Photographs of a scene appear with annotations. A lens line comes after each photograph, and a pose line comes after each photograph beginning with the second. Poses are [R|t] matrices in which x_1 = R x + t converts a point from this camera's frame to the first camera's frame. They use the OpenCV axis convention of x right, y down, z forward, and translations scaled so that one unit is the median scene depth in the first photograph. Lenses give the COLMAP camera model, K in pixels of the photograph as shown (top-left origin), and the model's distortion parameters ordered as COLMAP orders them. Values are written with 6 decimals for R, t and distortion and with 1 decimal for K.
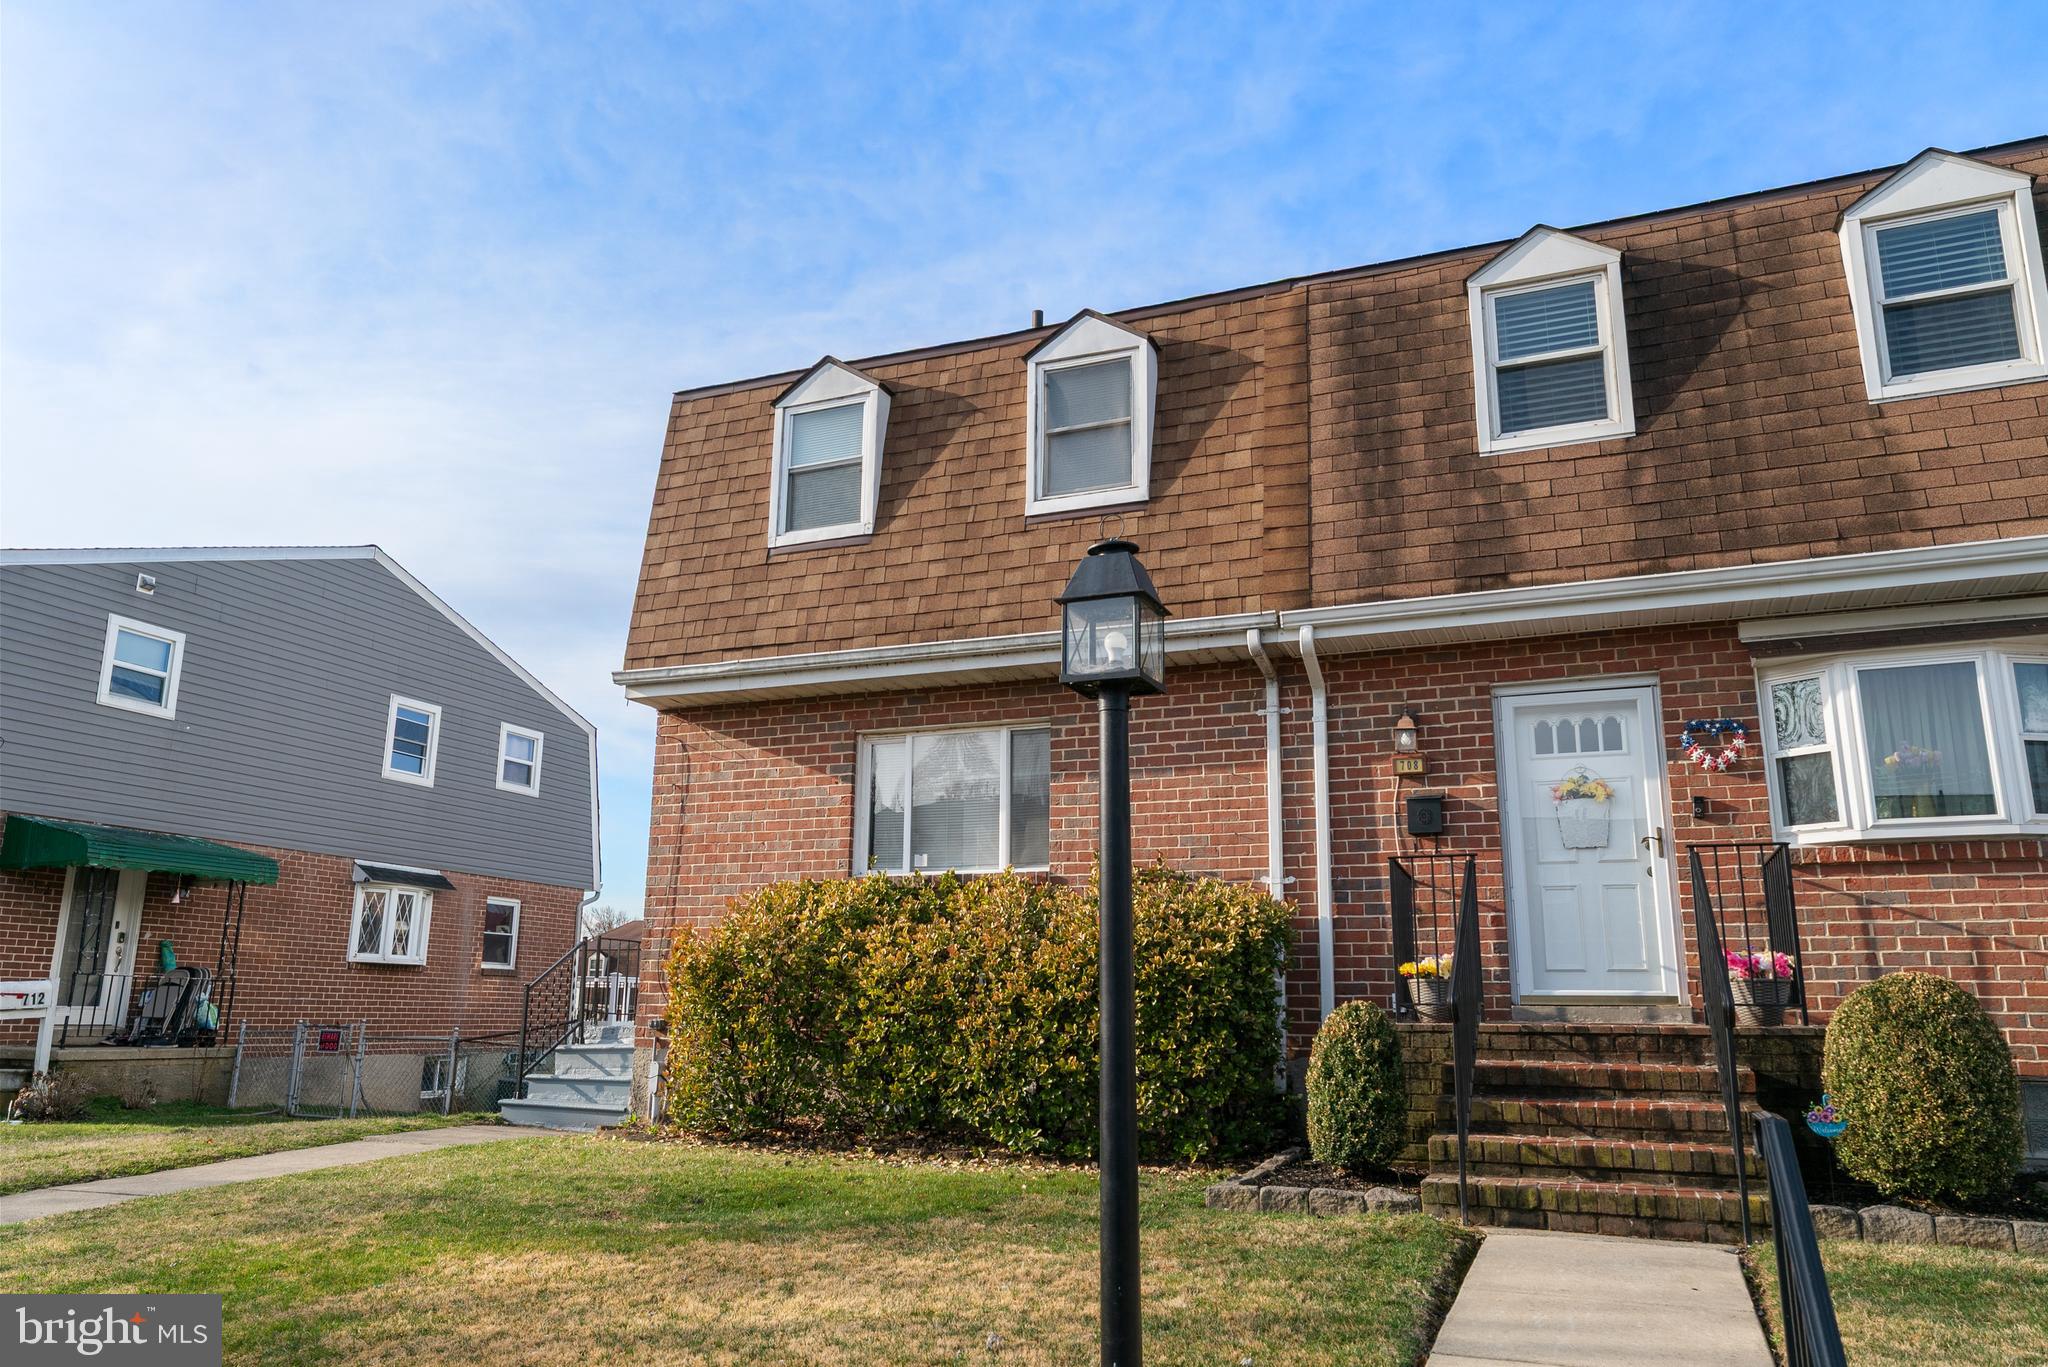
lens RADIAL K [[1428.7, 0, 1018.5], [0, 1428.7, 692.2], [0, 0, 1]] dist [0.000018, -0.002427]
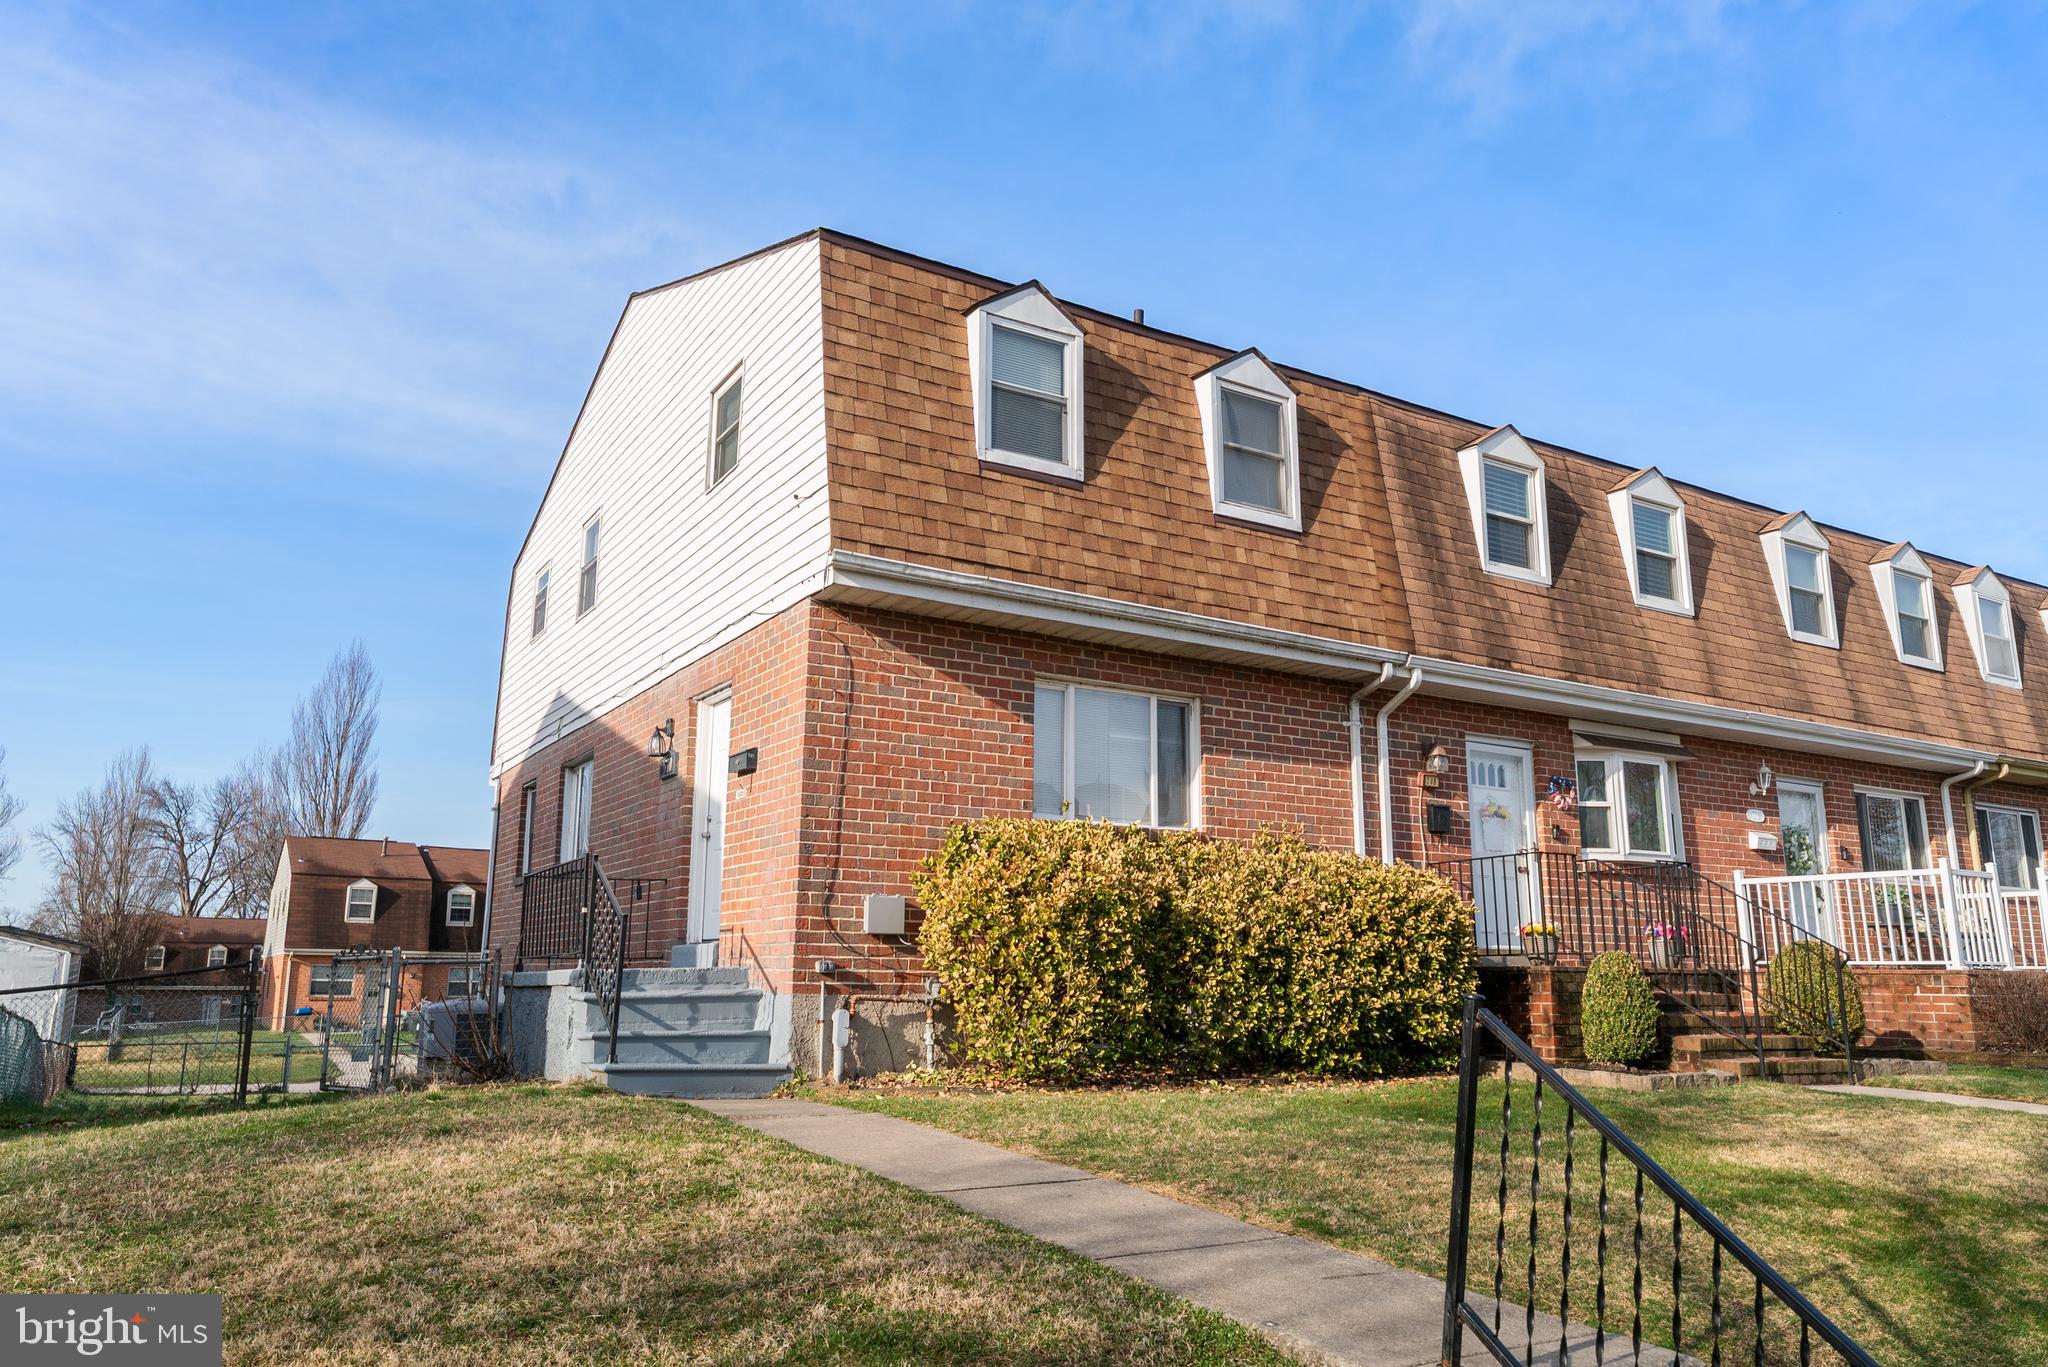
lens RADIAL K [[1409.7, 0, 1096.4], [0, 1409.7, 687.7], [0, 0, 1]] dist [-0.000441, -0.000502]
pose [[0.587718, 0.161891, 0.792704, -0.919659], [-0.181529, 0.981182, -0.065796, 0.101170], [-0.788438, -0.105229, 0.606046, 0.404254]]
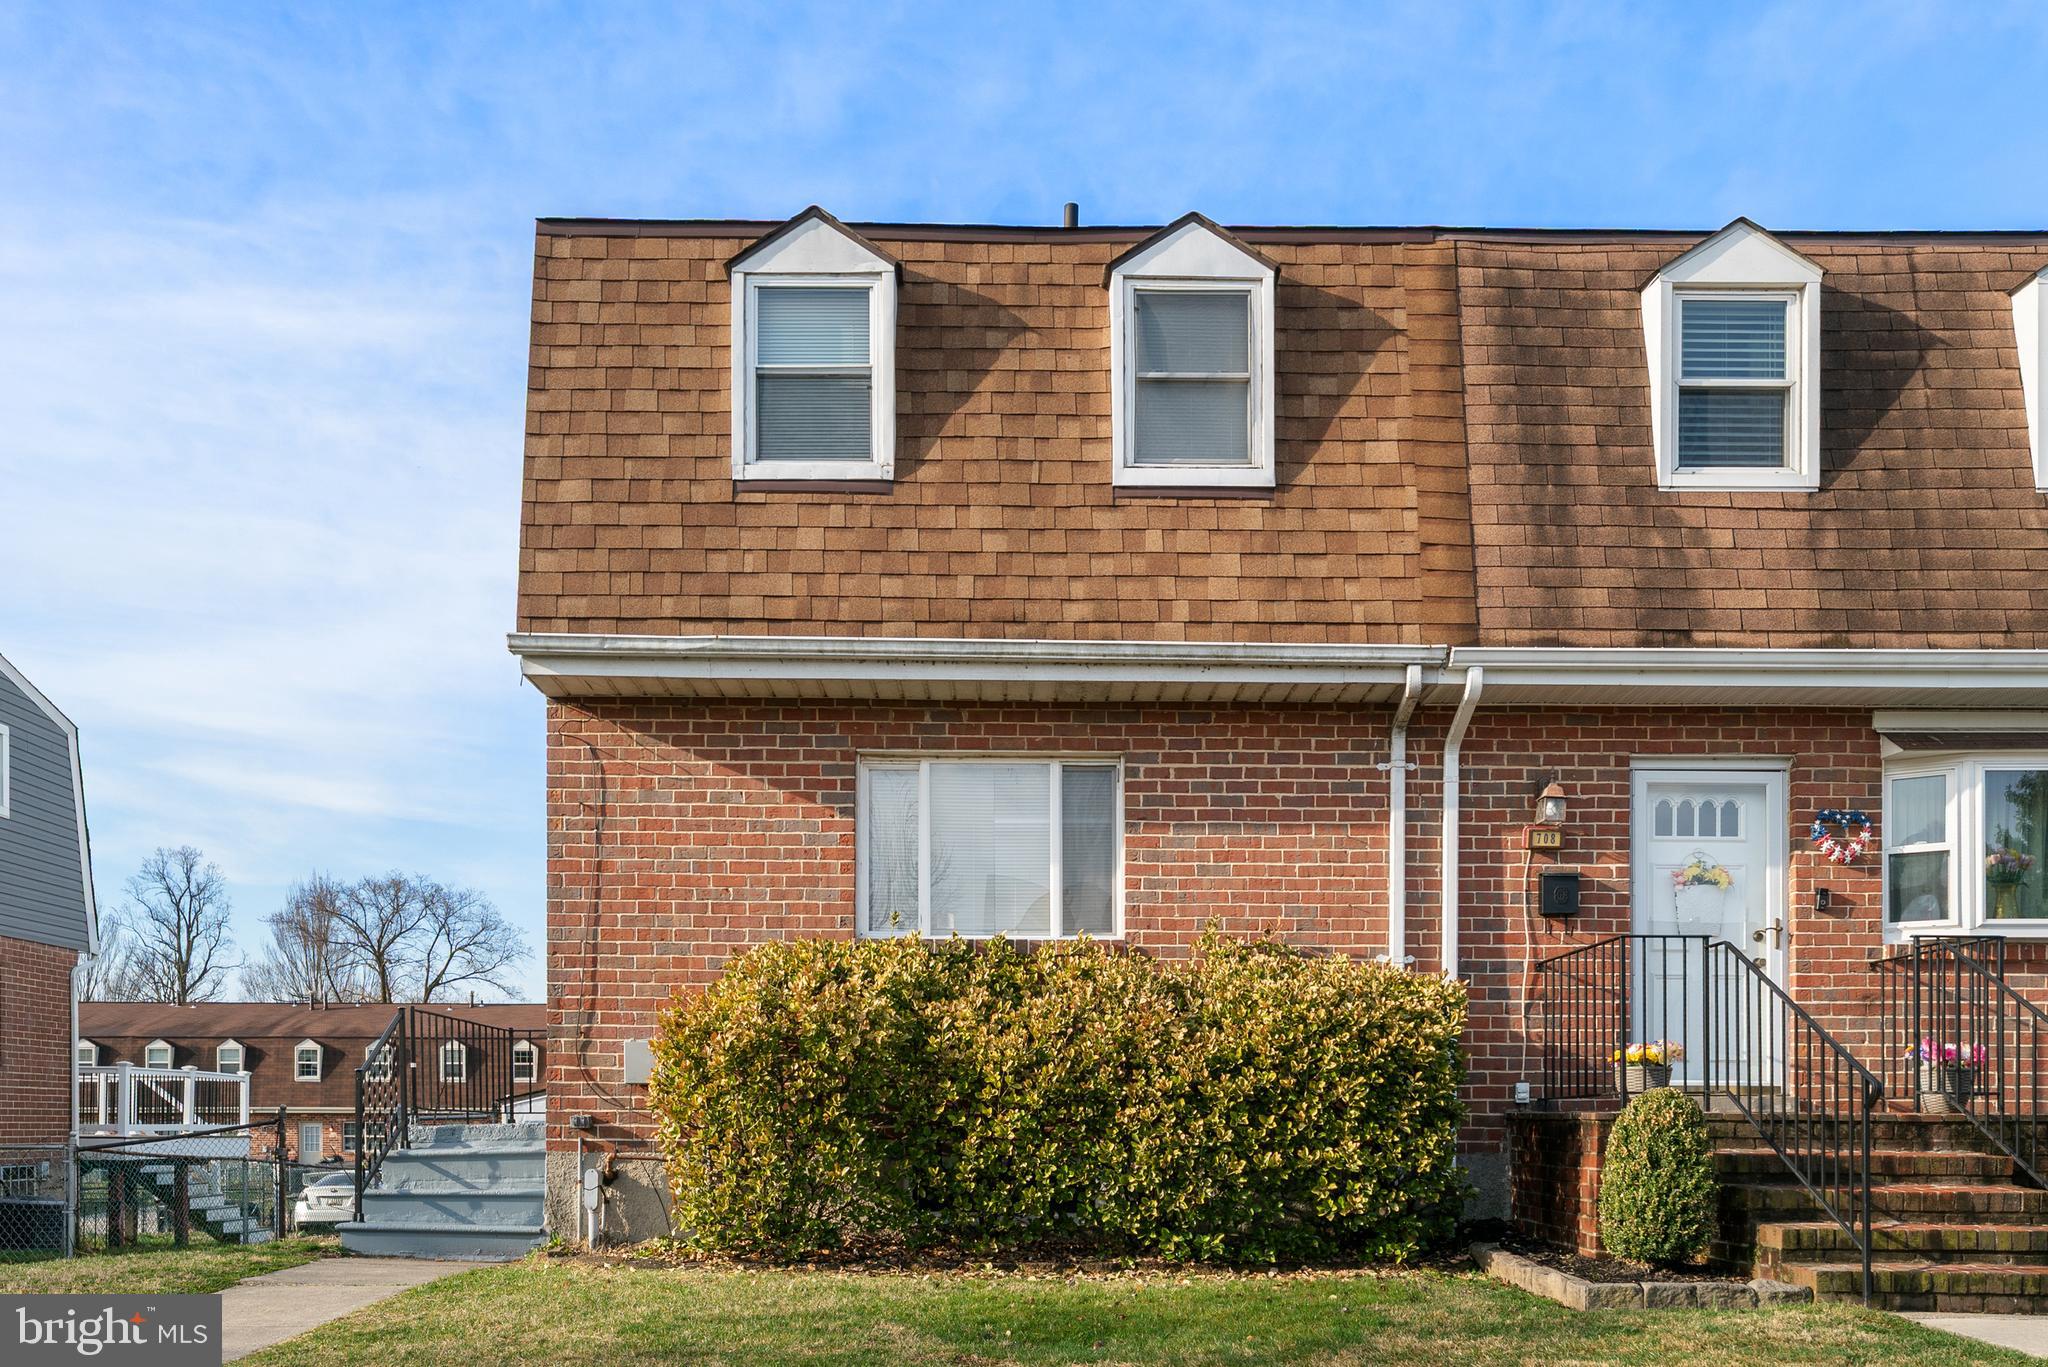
lens RADIAL K [[1538.7, 0, 1043.8], [0, 1538.7, 1134.1], [0, 0, 1]] dist [-0.001544, 0.002083]
pose [[0.920875, -0.009111, 0.389752, -0.371602], [-0.081543, 0.973113, 0.215411, 0.045143], [-0.381236, -0.230148, 0.895372, 0.182584]]
